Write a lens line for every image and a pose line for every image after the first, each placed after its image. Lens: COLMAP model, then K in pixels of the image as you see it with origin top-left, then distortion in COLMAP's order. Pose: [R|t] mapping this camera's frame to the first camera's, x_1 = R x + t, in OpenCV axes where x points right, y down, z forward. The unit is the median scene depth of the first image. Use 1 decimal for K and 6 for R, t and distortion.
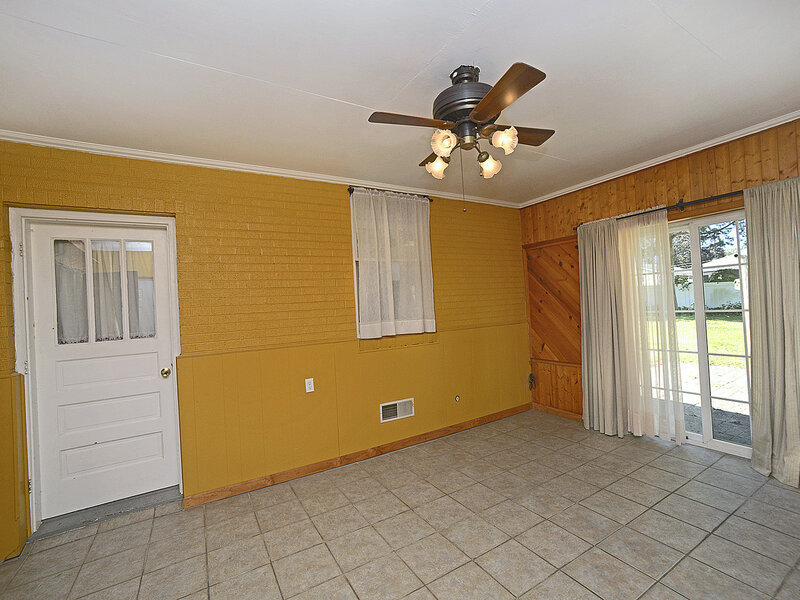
lens RADIAL K [[360.1, 0, 400.0], [0, 360.1, 300.0], [0, 0, 1]] dist [-0.050453, 0.019297]
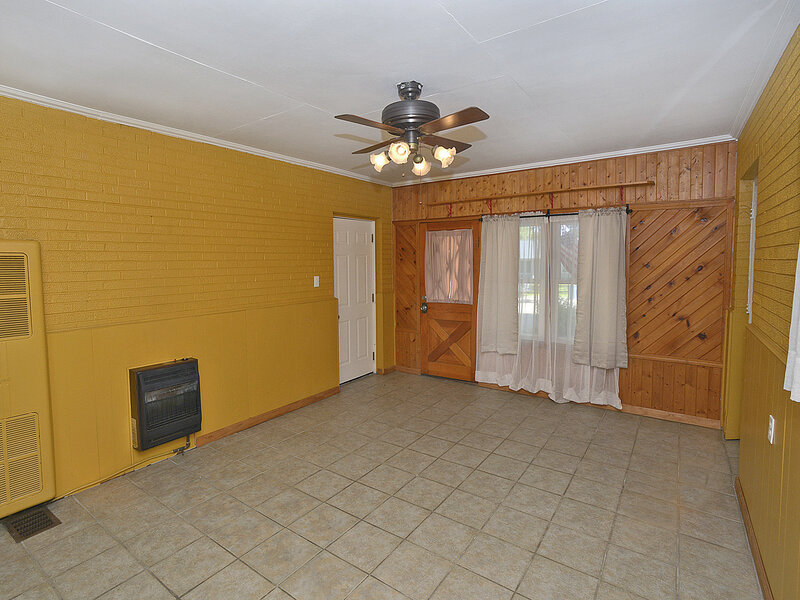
lens RADIAL K [[360.1, 0, 400.0], [0, 360.1, 300.0], [0, 0, 1]] dist [-0.050453, 0.019297]
pose [[-0.903871, 0.103742, -0.415036, 0.706881], [0.062646, 0.991791, 0.111476, -0.074250], [0.423194, 0.074760, -0.902950, 1.937696]]
